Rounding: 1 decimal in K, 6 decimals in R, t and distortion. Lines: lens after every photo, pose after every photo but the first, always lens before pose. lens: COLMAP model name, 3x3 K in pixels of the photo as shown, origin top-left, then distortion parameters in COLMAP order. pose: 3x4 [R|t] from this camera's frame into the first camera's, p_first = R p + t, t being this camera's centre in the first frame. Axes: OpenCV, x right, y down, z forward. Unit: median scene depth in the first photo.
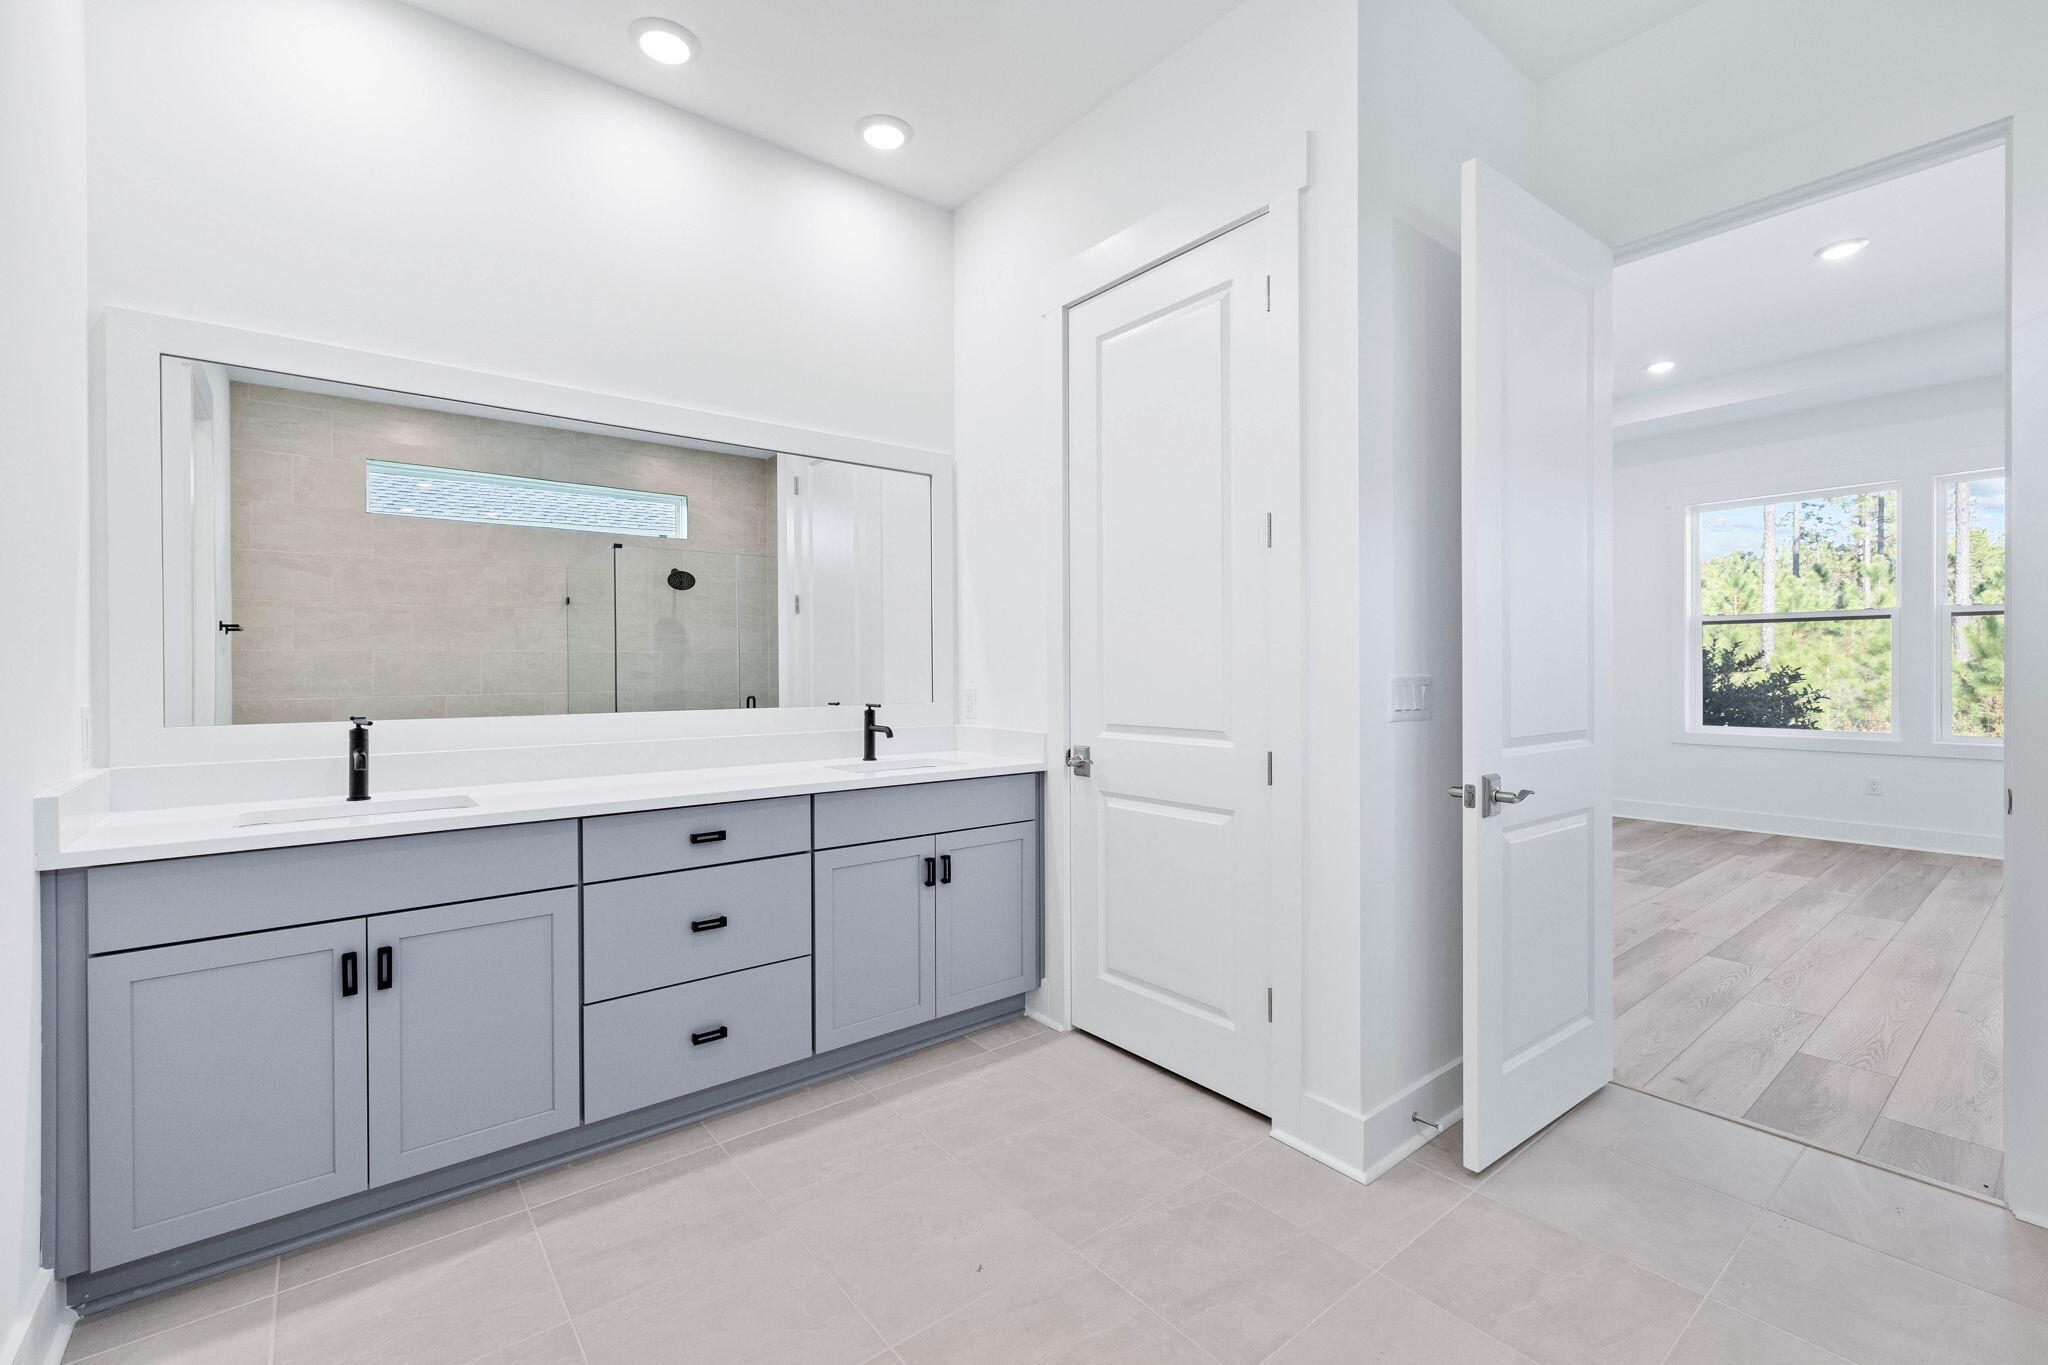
lens RADIAL K [[881.4, 0, 987.8], [0, 881.4, 672.2], [0, 0, 1]] dist [0.007946, -0.000884]
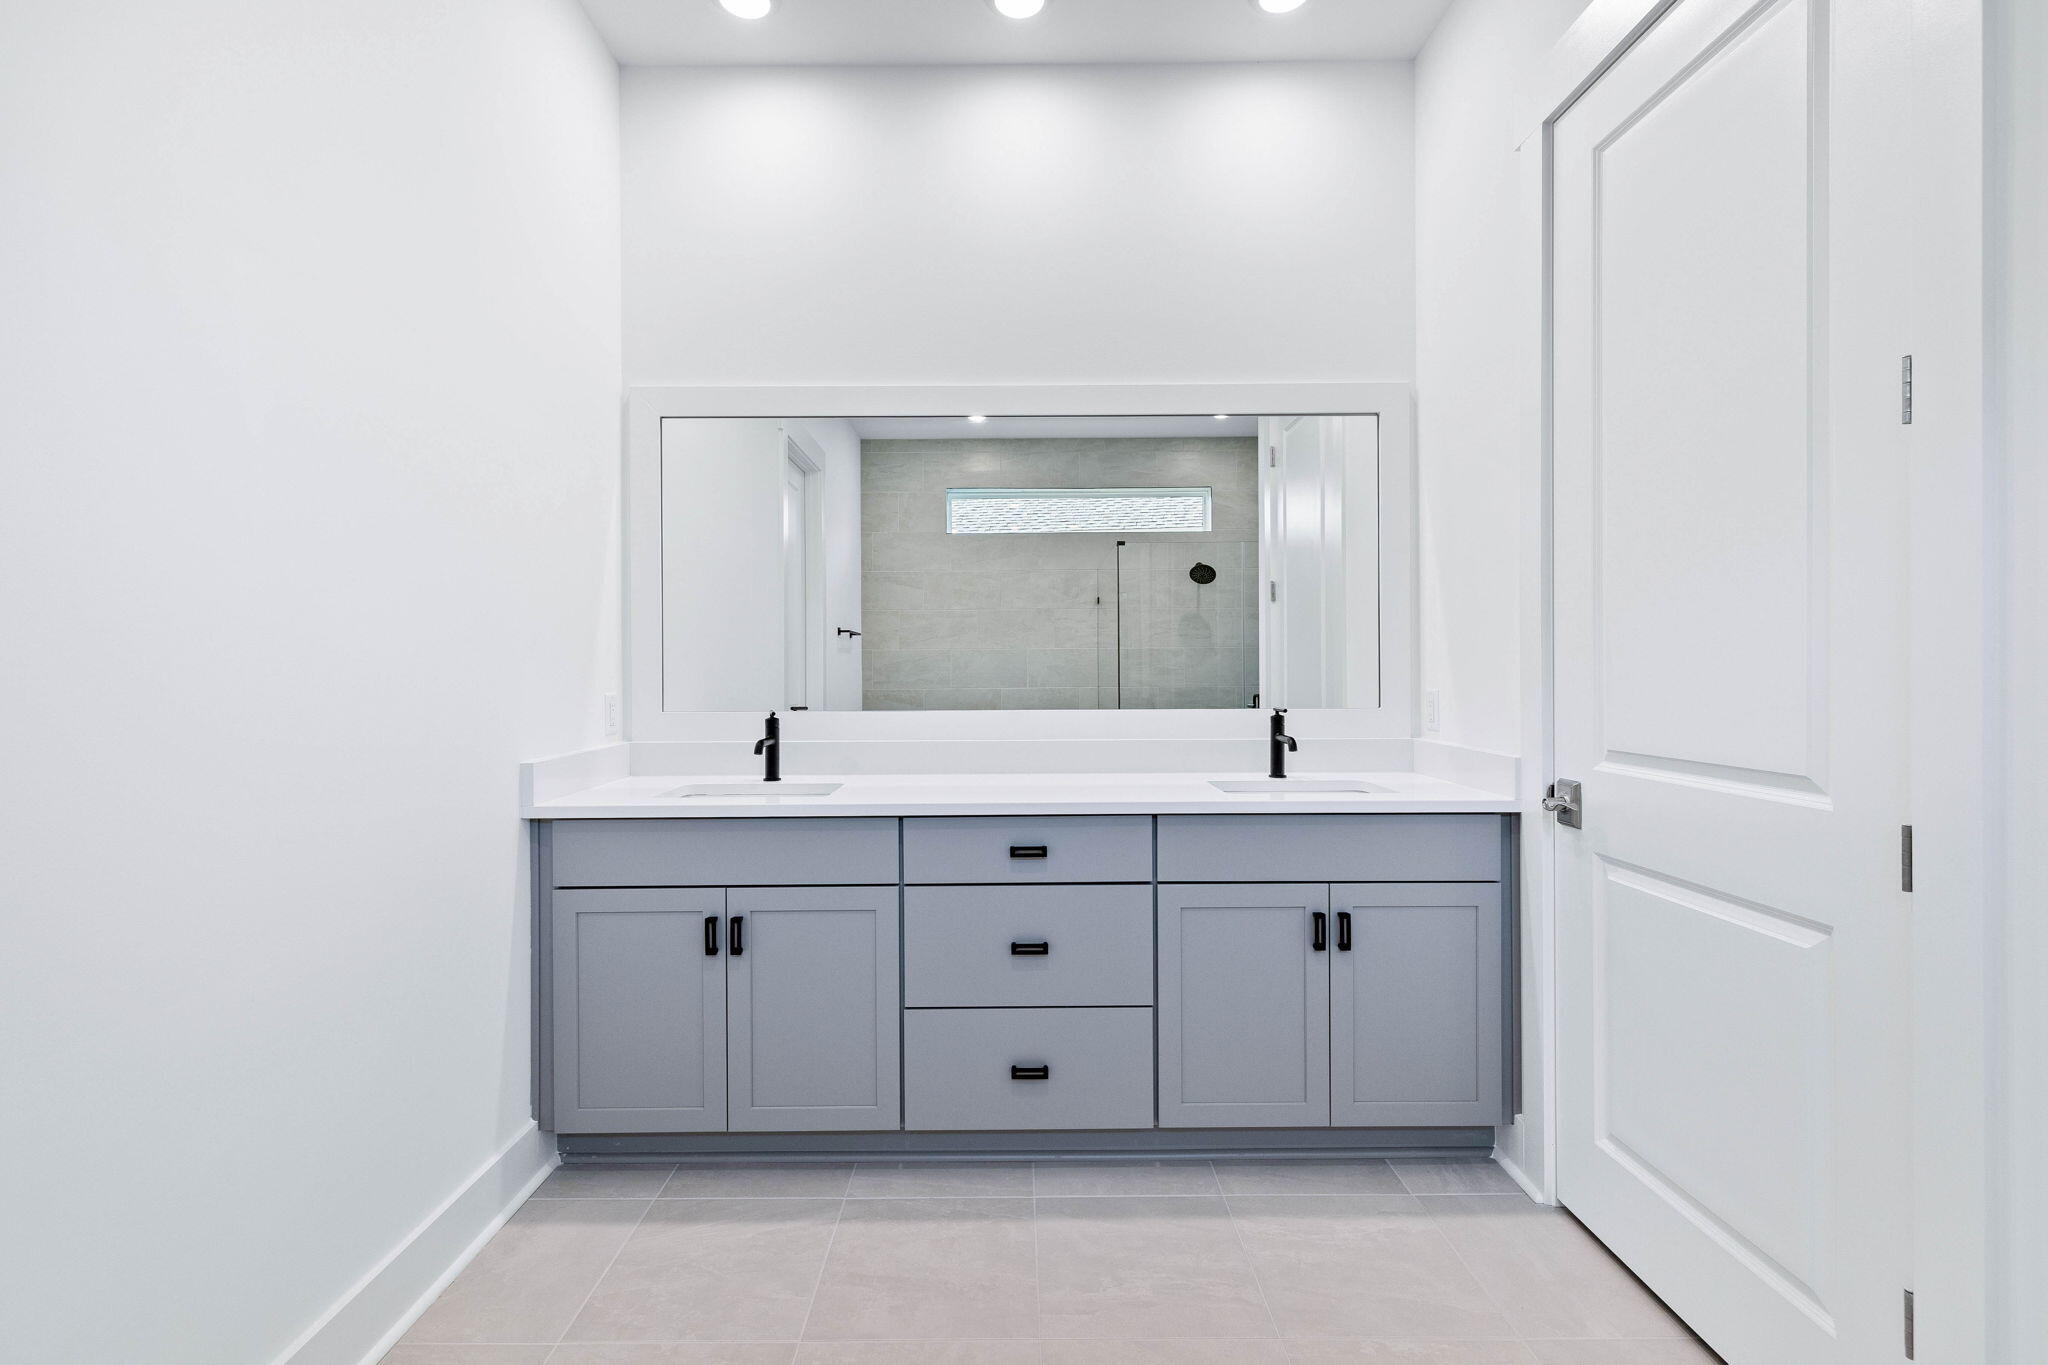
lens RADIAL K [[881.4, 0, 1013.6], [0, 881.4, 670.2], [0, 0, 1]] dist [0.007946, -0.000884]
pose [[0.796289, 0.002287, -0.604912, 0.184280], [-0.000604, 0.999995, 0.002987, -0.000972], [0.604917, -0.002013, 0.796286, 0.235226]]
